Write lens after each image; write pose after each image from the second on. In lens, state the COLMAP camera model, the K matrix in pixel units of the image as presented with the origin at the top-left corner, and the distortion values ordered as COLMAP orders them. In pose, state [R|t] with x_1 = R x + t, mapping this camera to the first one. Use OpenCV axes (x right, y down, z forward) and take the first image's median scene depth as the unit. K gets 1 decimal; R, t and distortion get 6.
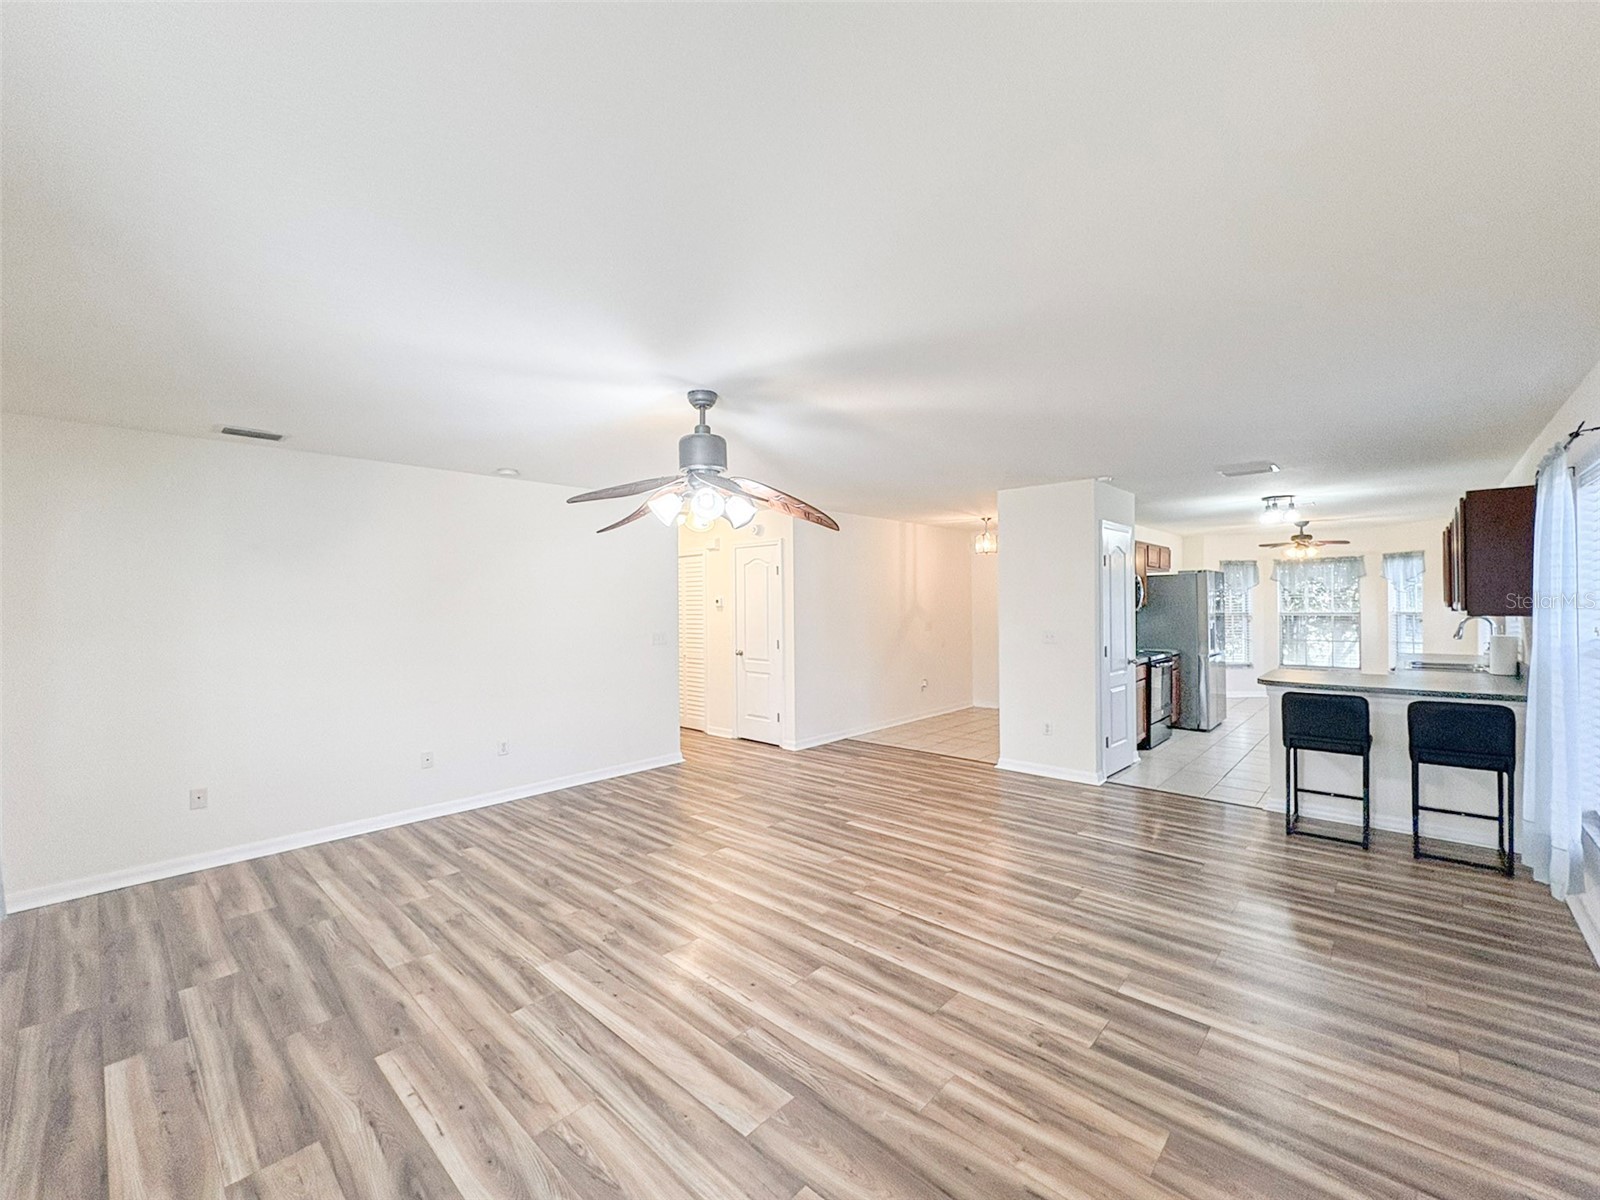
lens RADIAL K [[651.0, 0, 784.9], [0, 651.0, 611.0], [0, 0, 1]] dist [-0.000176, -0.000892]
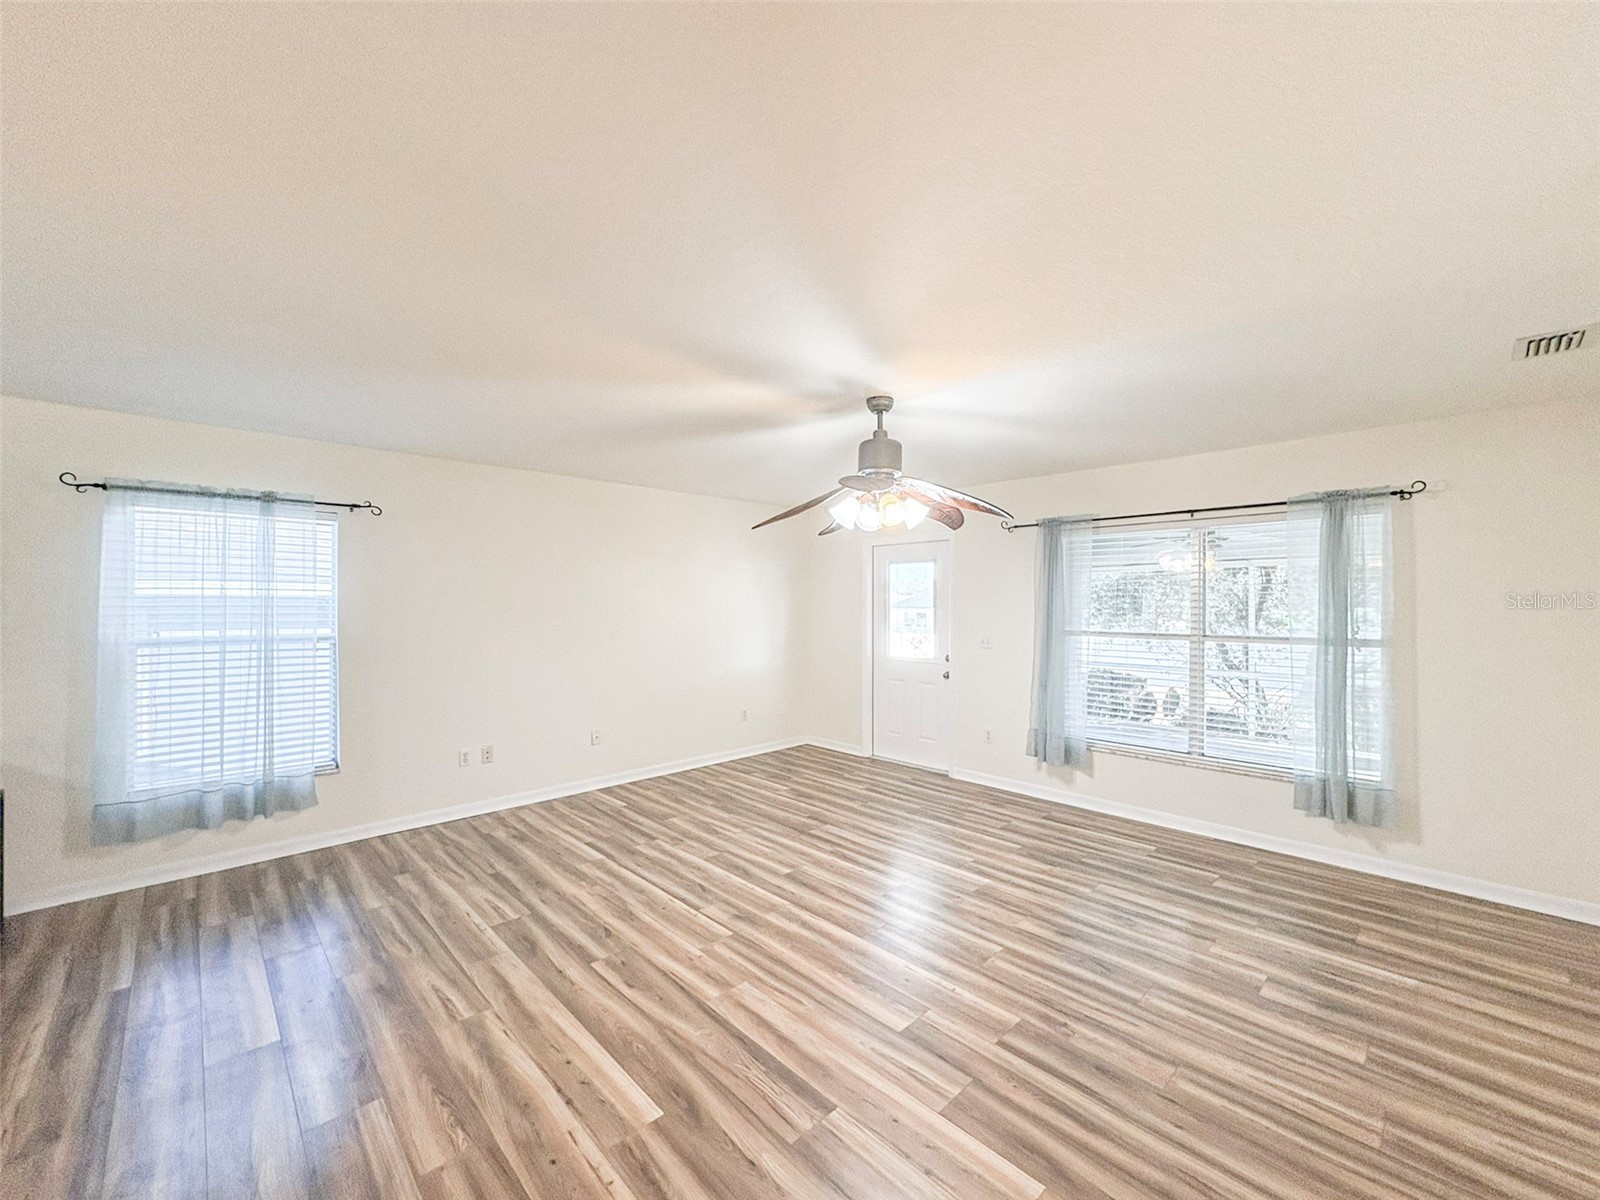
lens RADIAL K [[651.0, 0, 805.3], [0, 651.0, 609.8], [0, 0, 1]] dist [-0.000176, -0.000892]
pose [[-0.999517, 0.005932, 0.030490, -0.018830], [0.006549, 0.999775, 0.020191, -0.029650], [-0.030363, 0.020381, -0.999331, 1.298712]]
